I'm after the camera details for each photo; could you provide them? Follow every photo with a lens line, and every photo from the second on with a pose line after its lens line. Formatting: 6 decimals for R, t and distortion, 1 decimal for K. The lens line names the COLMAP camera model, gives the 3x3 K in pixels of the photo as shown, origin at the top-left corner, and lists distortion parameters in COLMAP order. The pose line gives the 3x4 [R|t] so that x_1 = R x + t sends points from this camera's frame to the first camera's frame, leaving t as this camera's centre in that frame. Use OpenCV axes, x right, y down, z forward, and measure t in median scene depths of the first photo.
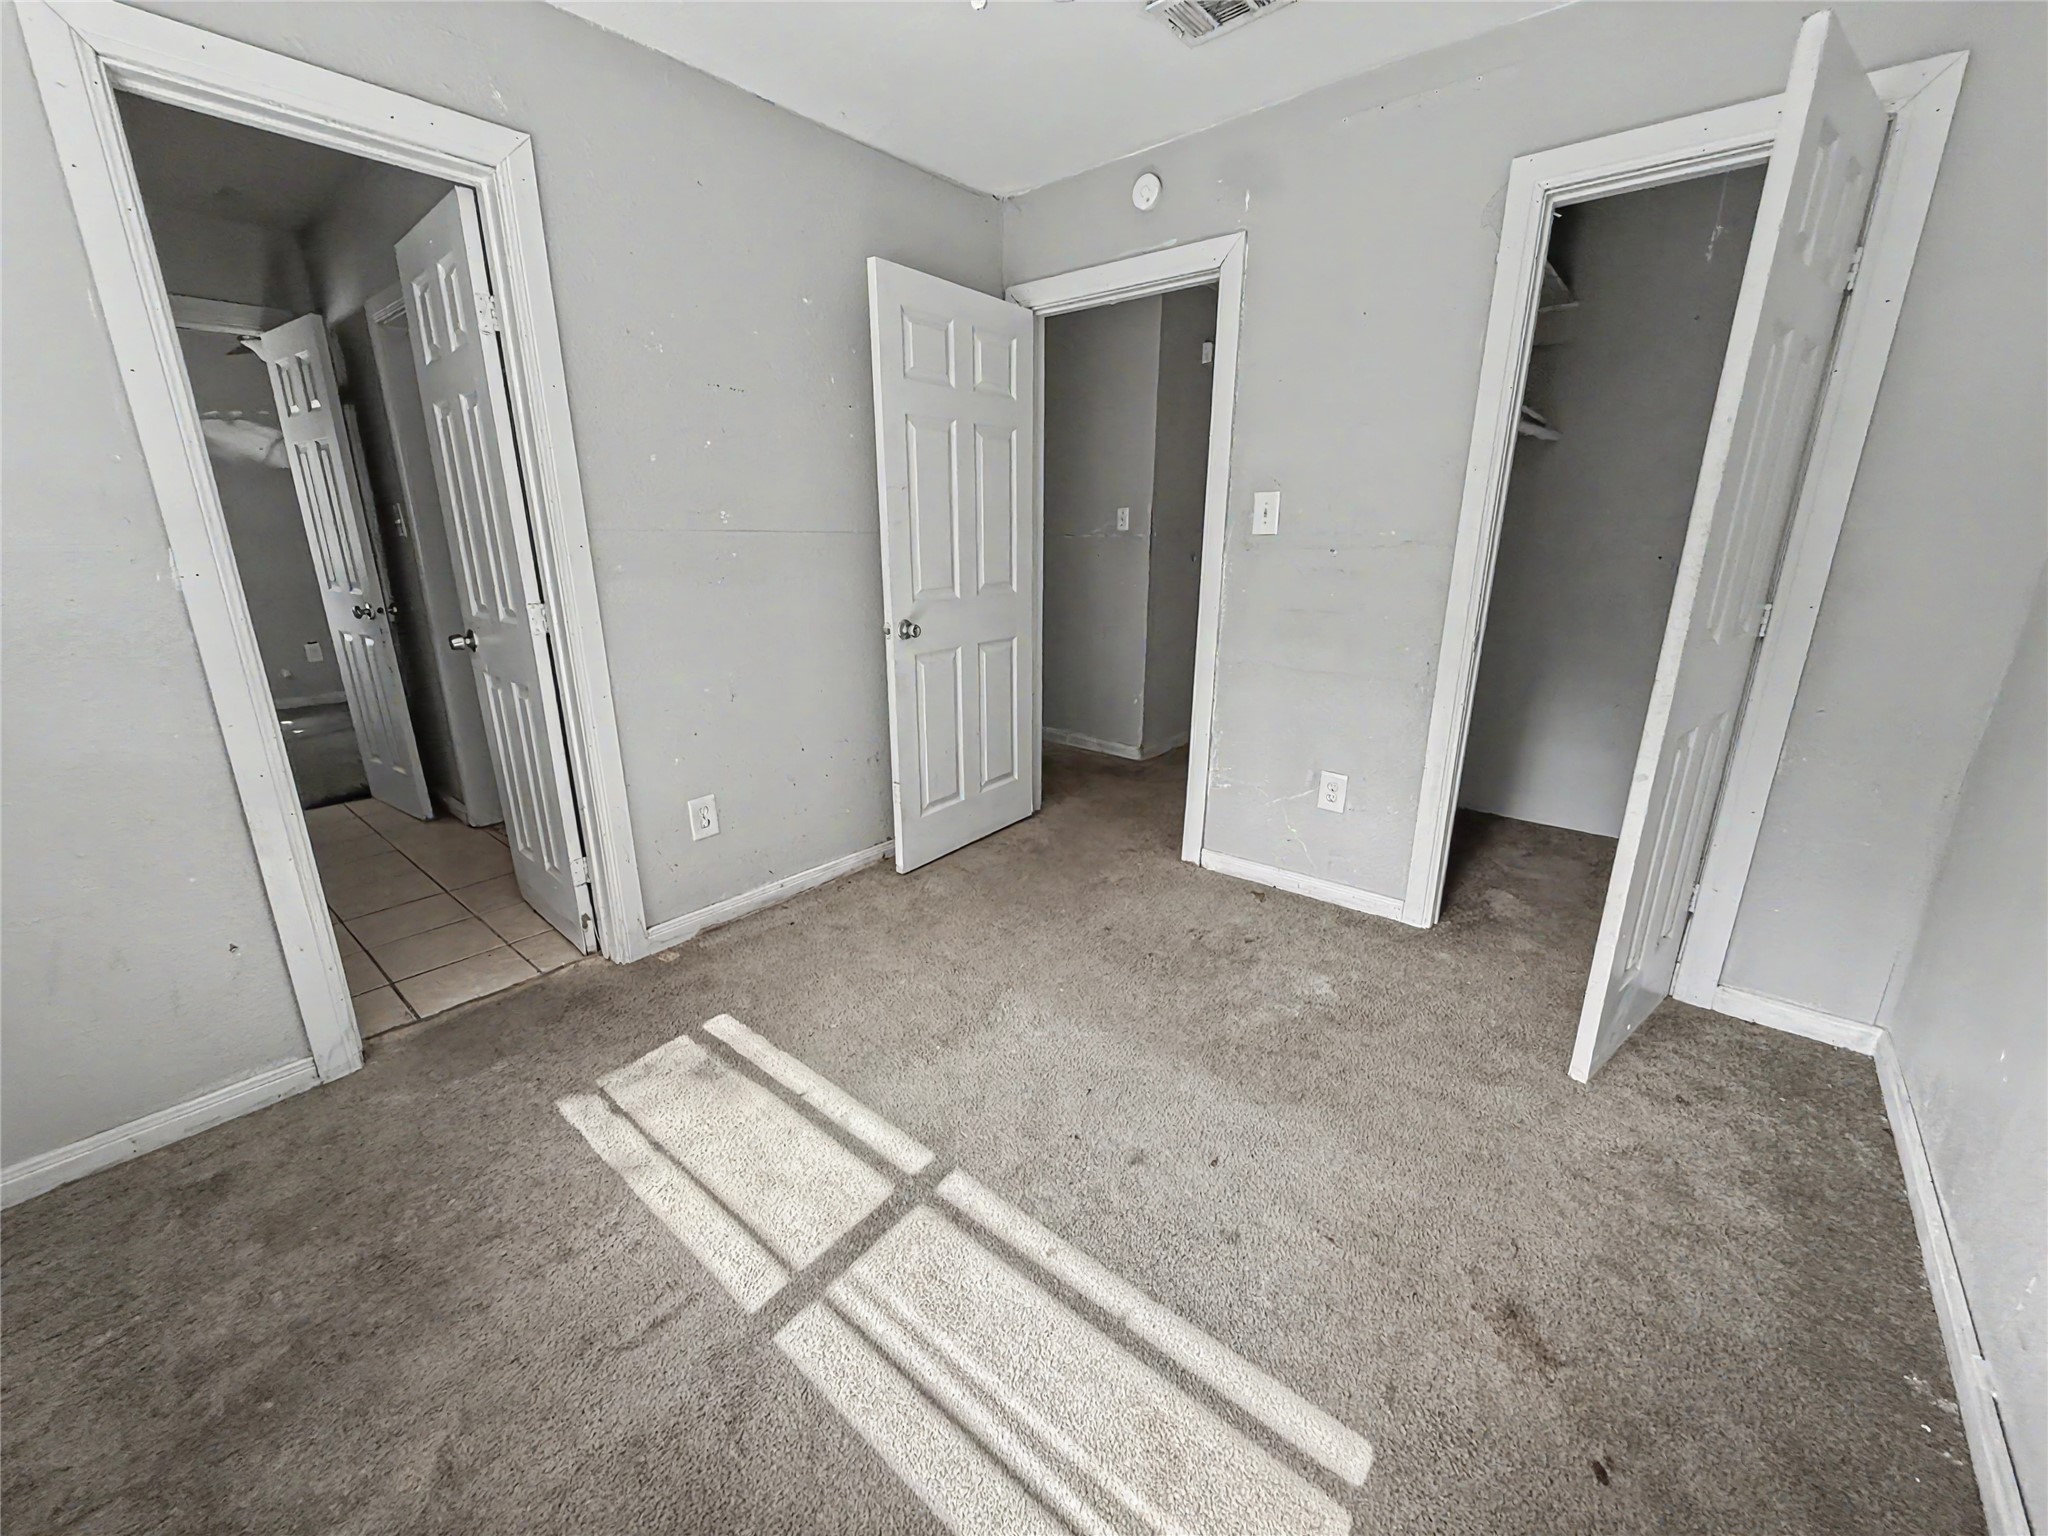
lens RADIAL K [[813.6, 0, 1020.7], [0, 813.6, 765.6], [0, 0, 1]] dist [-0.001463, -0.000041]
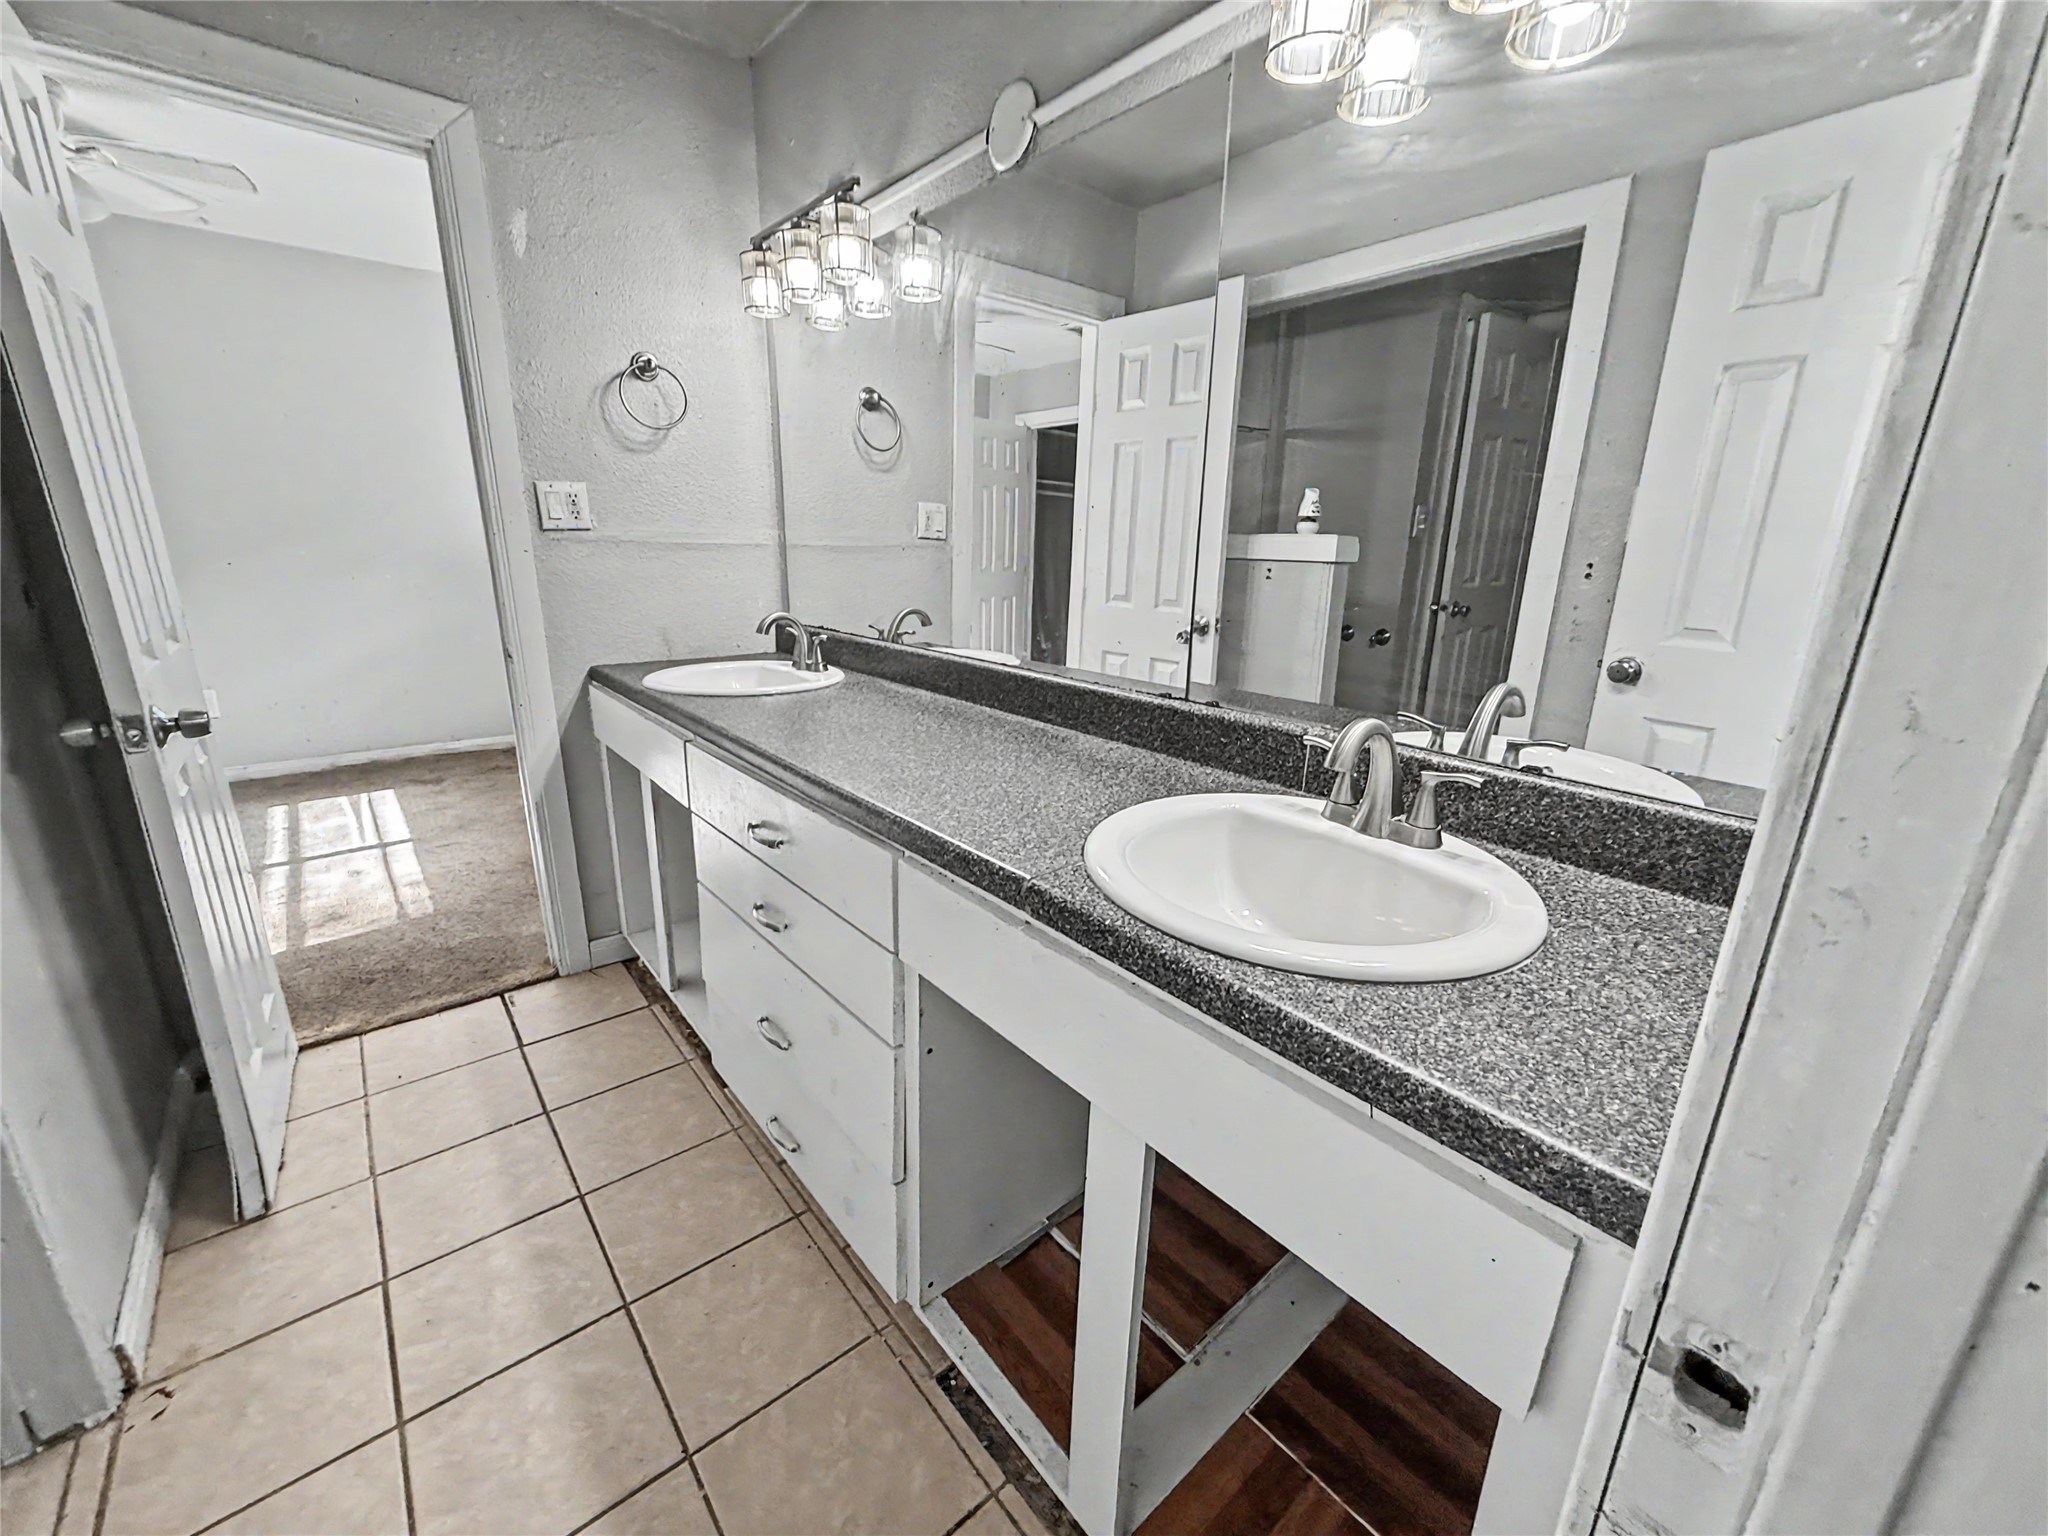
lens RADIAL K [[813.6, 0, 1020.7], [0, 813.6, 765.6], [0, 0, 1]] dist [-0.001463, -0.000041]
pose [[-0.984395, -0.064419, 0.163758, -2.086956], [0.032313, 0.848591, 0.528061, -0.620877], [-0.172981, 0.525112, -0.833267, 2.158751]]
